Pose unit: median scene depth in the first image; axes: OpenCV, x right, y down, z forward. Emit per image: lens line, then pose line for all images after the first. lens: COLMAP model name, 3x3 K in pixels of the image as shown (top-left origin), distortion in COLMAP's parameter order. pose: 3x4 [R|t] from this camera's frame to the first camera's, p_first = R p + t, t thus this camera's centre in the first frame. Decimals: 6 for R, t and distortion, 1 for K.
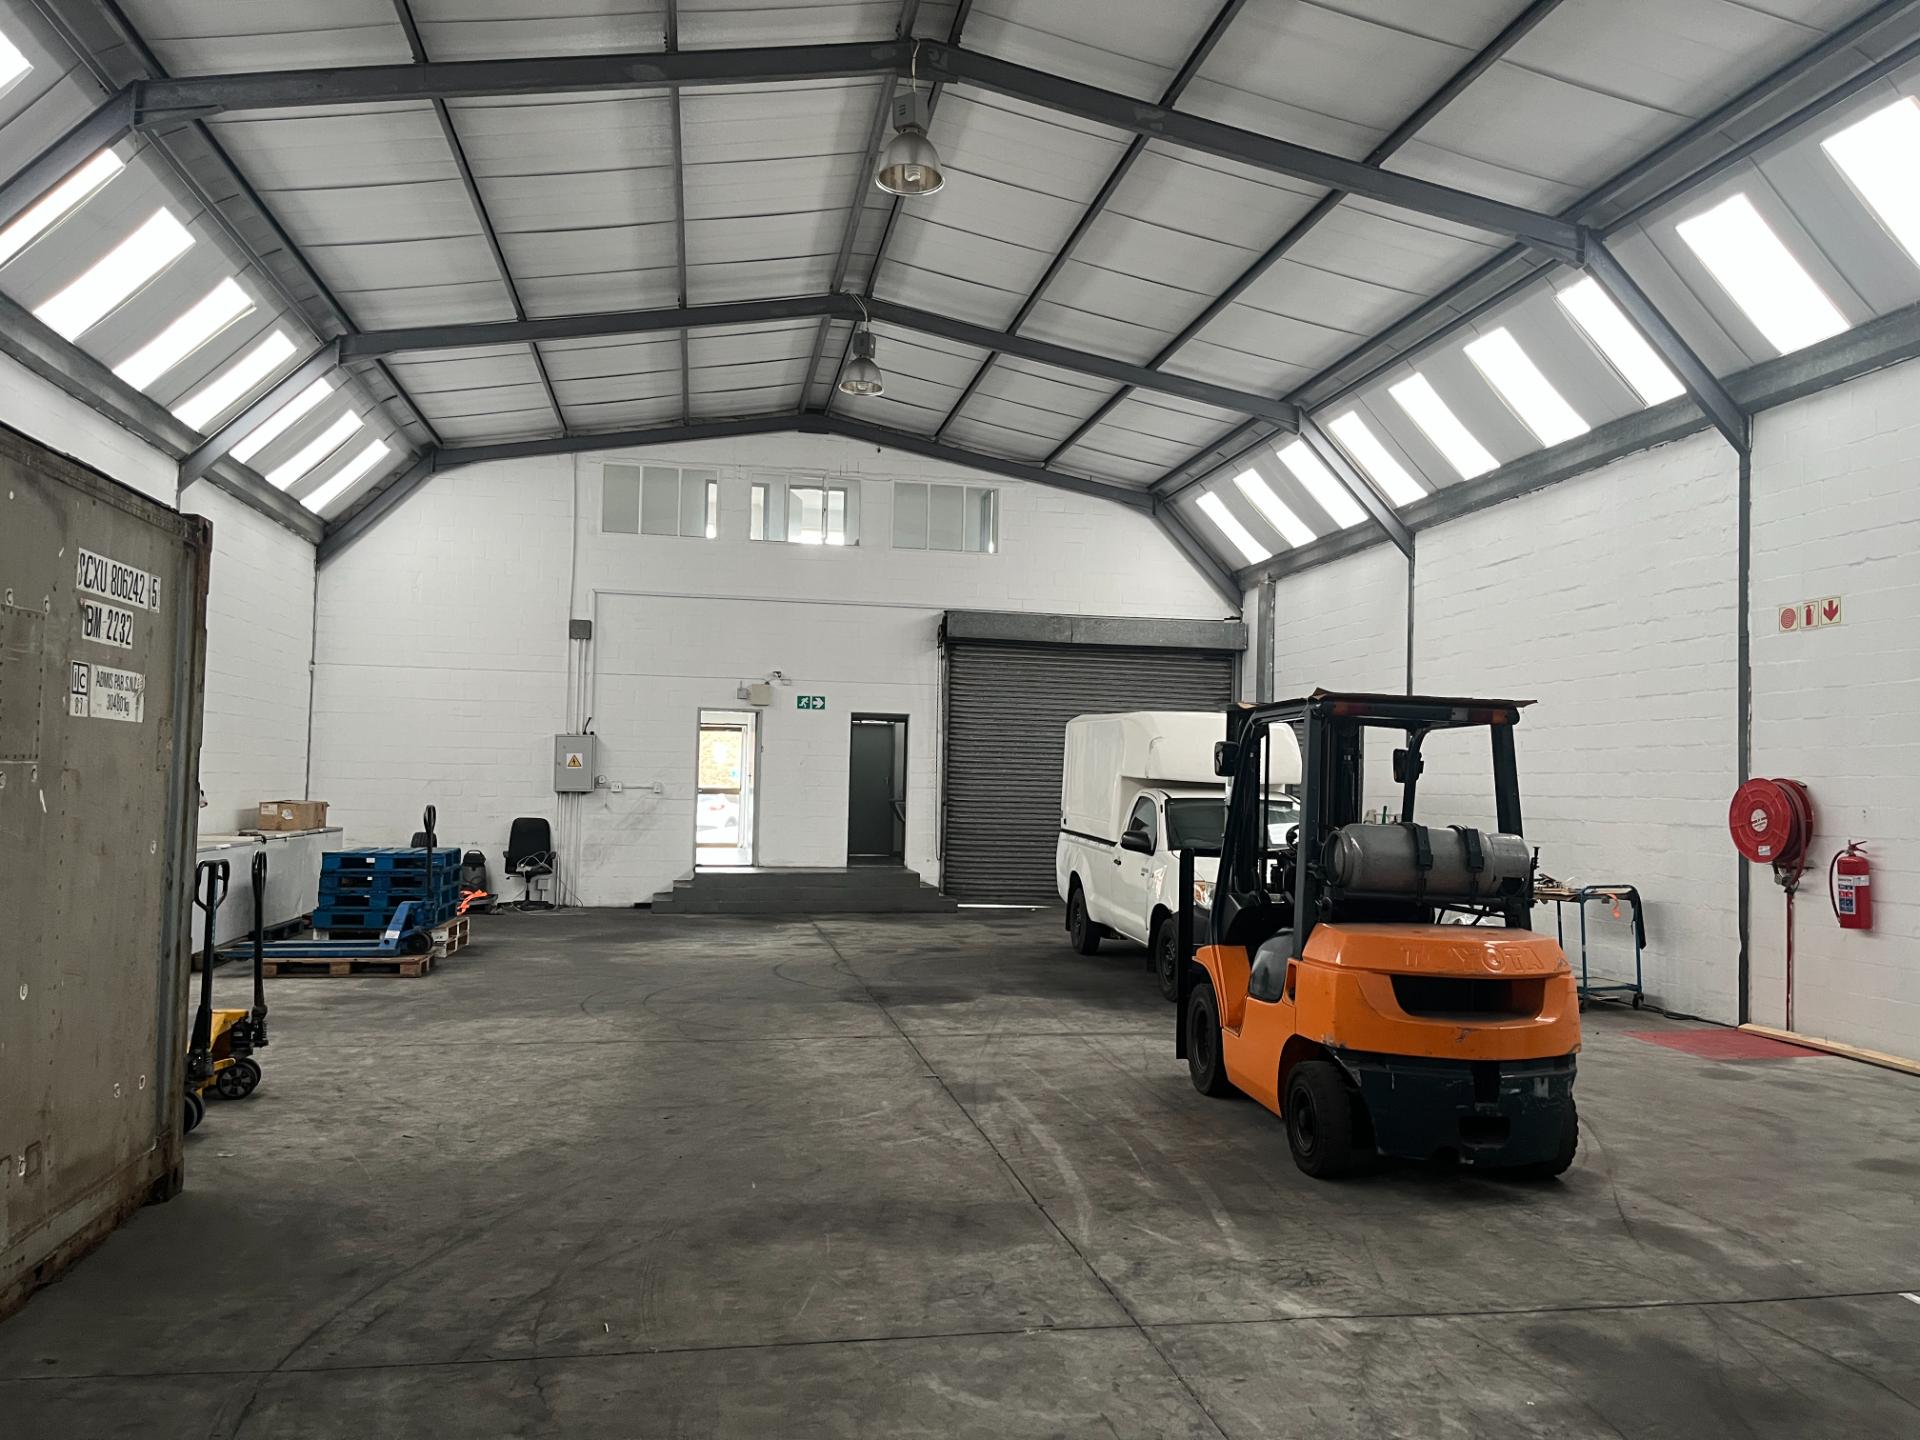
lens RADIAL K [[1570.8, 0, 963.3], [0, 1570.8, 752.0], [0, 0, 1]] dist [0.098917, -0.133439]
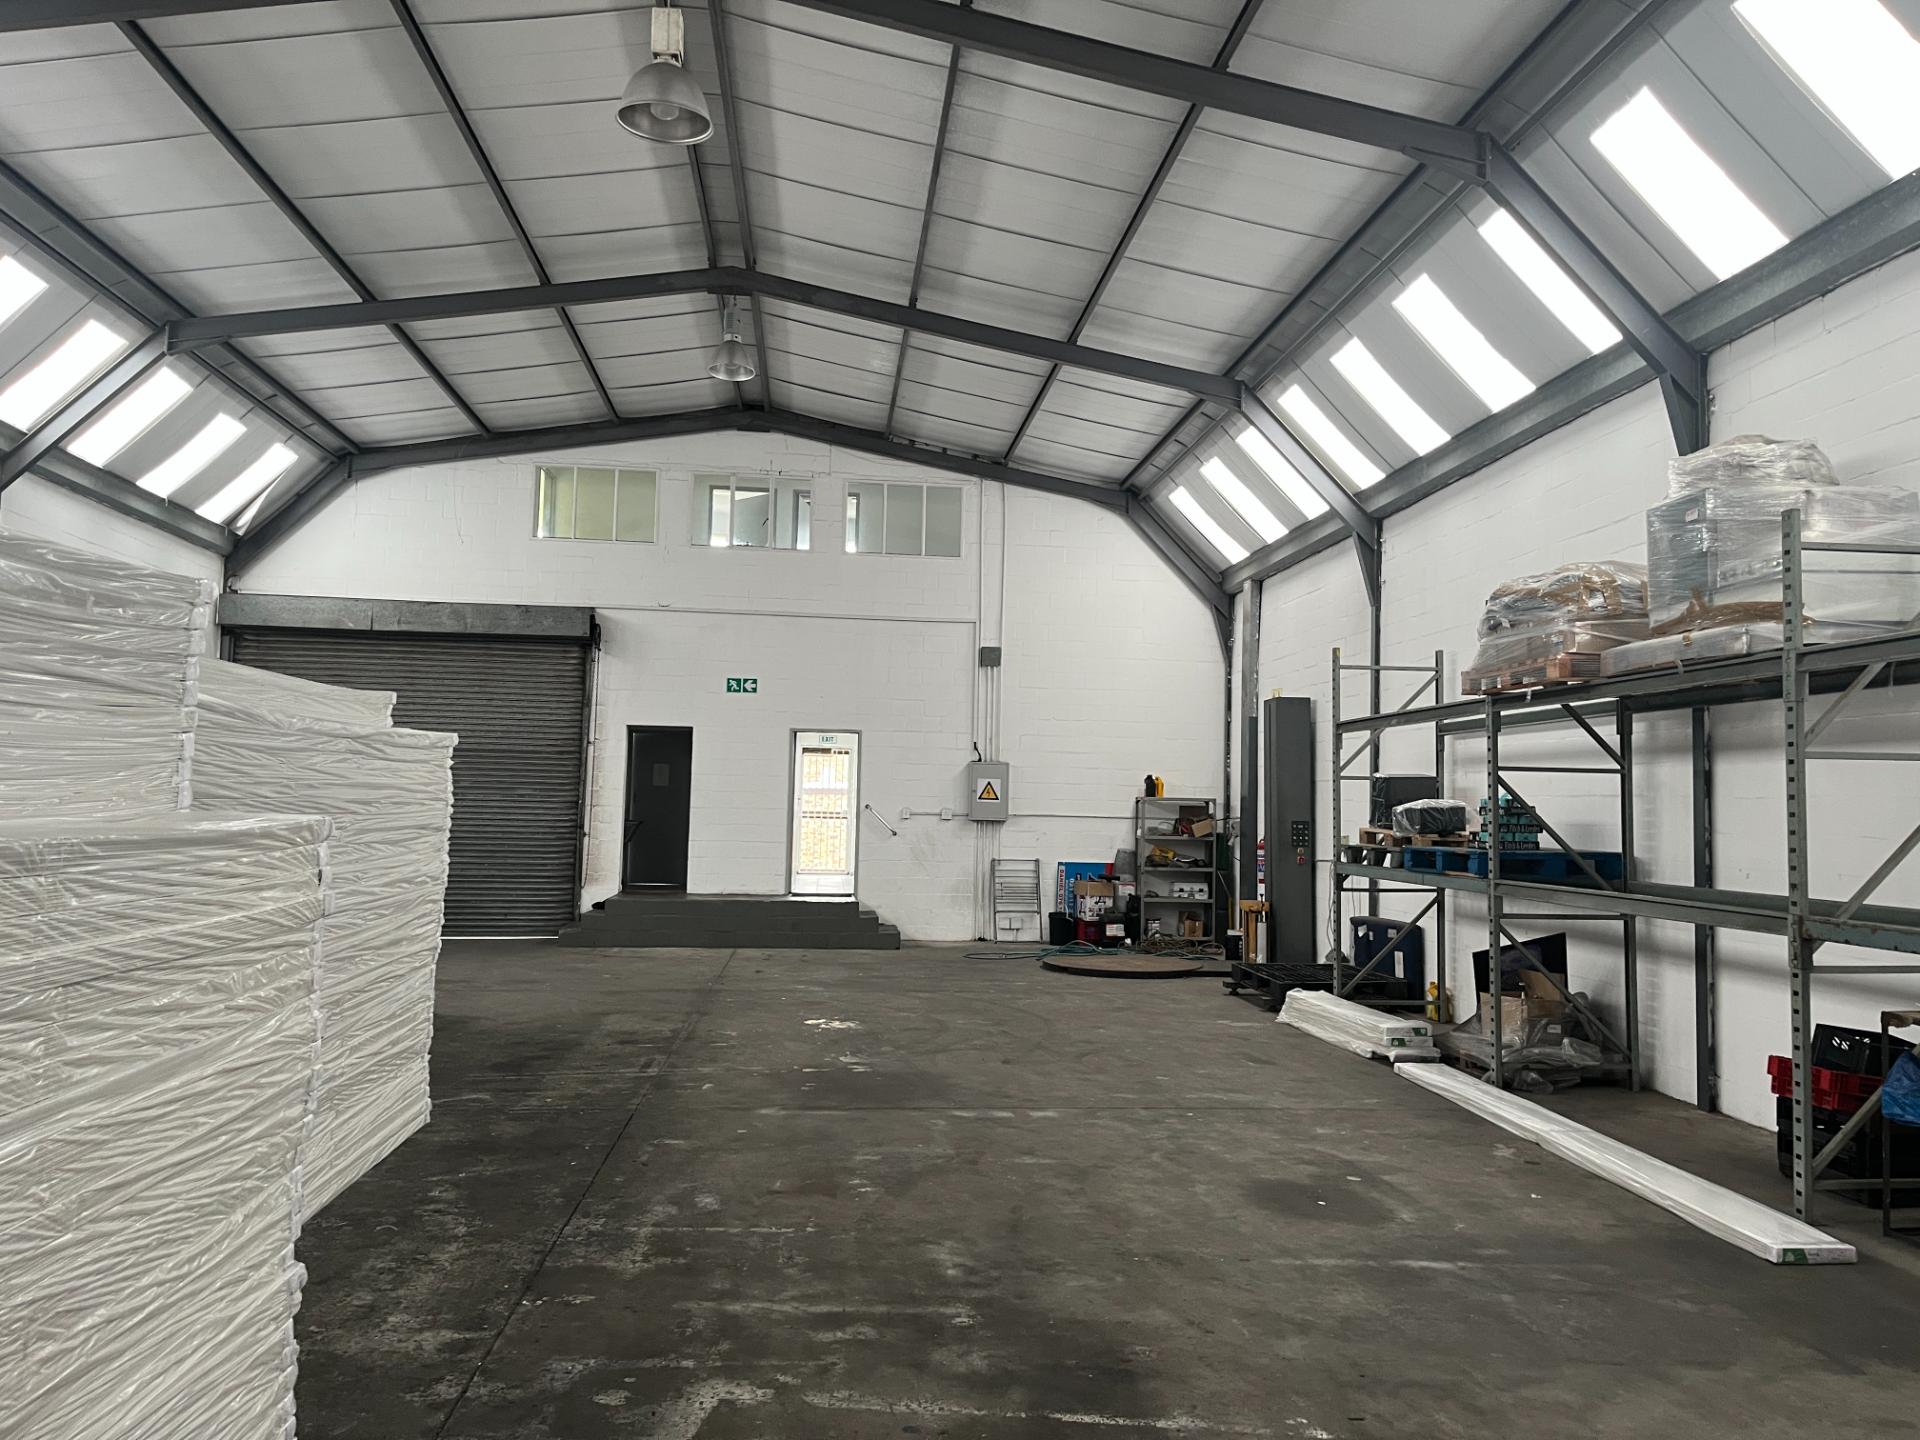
lens RADIAL K [[1570.8, 0, 949.9], [0, 1570.8, 753.2], [0, 0, 1]] dist [0.098917, -0.133439]
pose [[0.996009, -0.003108, -0.089198, 0.133832], [0.001634, 0.999861, -0.016591, 0.006851], [0.089237, 0.016379, 0.995876, 0.101241]]
